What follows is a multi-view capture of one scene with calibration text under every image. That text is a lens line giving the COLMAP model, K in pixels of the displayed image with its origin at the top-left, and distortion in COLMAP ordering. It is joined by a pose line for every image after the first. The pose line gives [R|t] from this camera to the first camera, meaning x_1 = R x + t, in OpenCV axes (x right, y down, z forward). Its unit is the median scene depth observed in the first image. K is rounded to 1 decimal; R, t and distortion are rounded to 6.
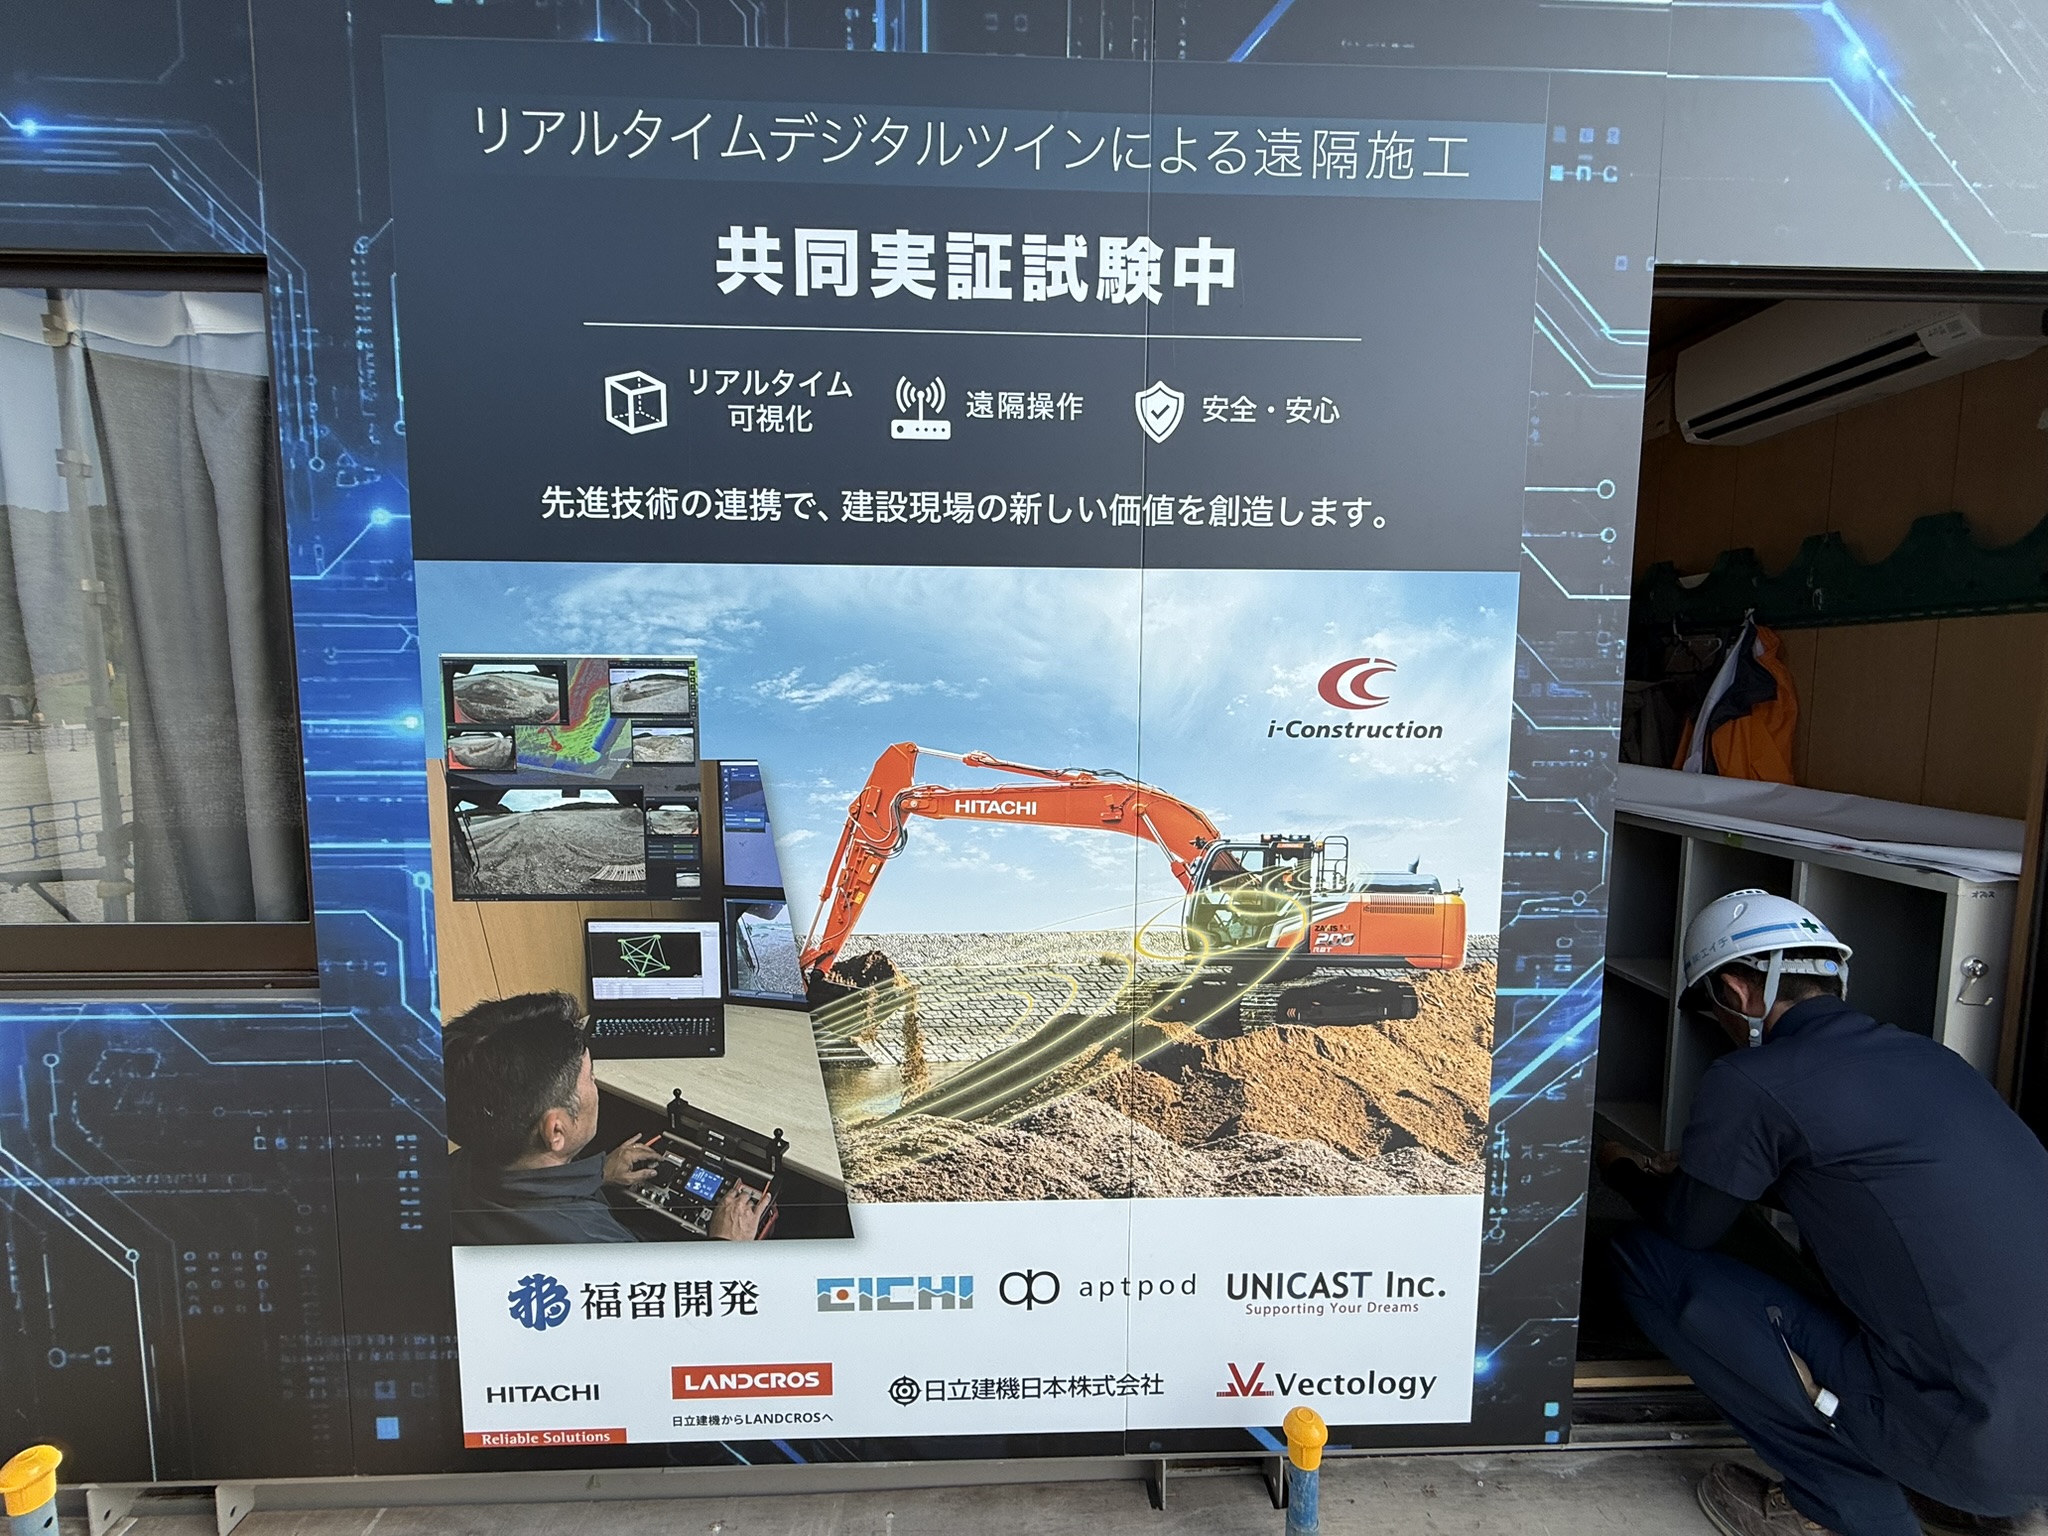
lens RADIAL K [[884.5, 0, 1028.9], [0, 884.5, 774.1], [0, 0, 1]] dist [0.000599, -0.000124]
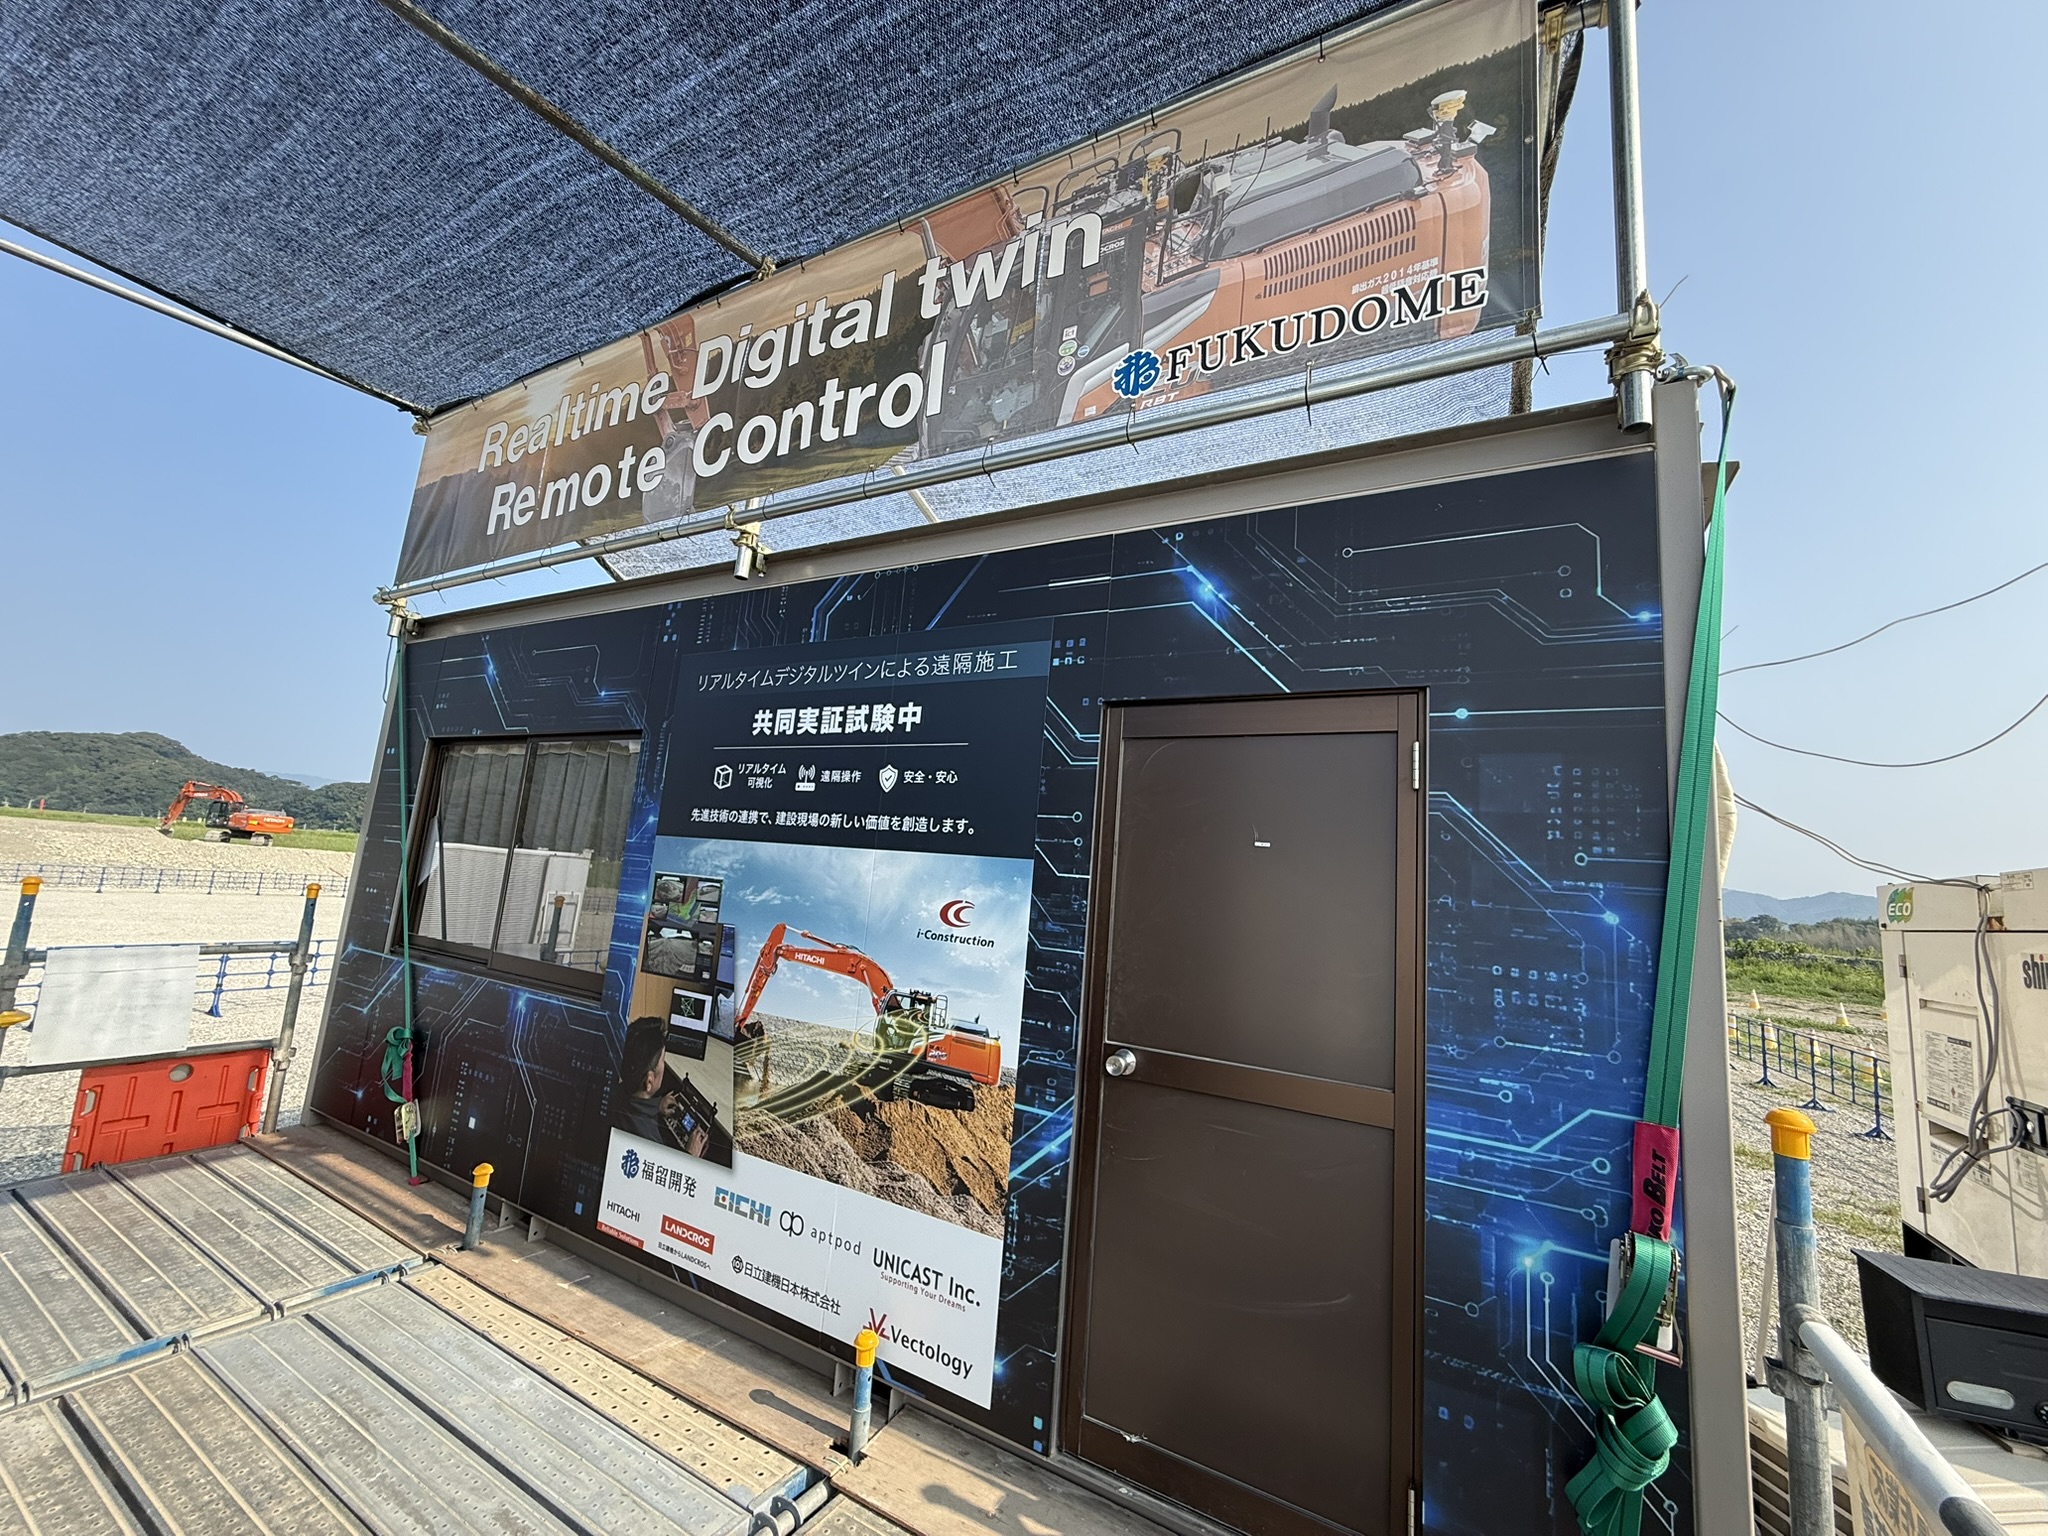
lens RADIAL K [[826.4, 0, 1028.2], [0, 826.4, 761.3], [0, 0, 1]] dist [-0.000392, 0.000188]
pose [[0.849240, -0.014019, -0.527820, 1.442910], [-0.128136, 0.964293, -0.231777, -0.025314], [0.512223, 0.264467, 0.817120, -0.463383]]
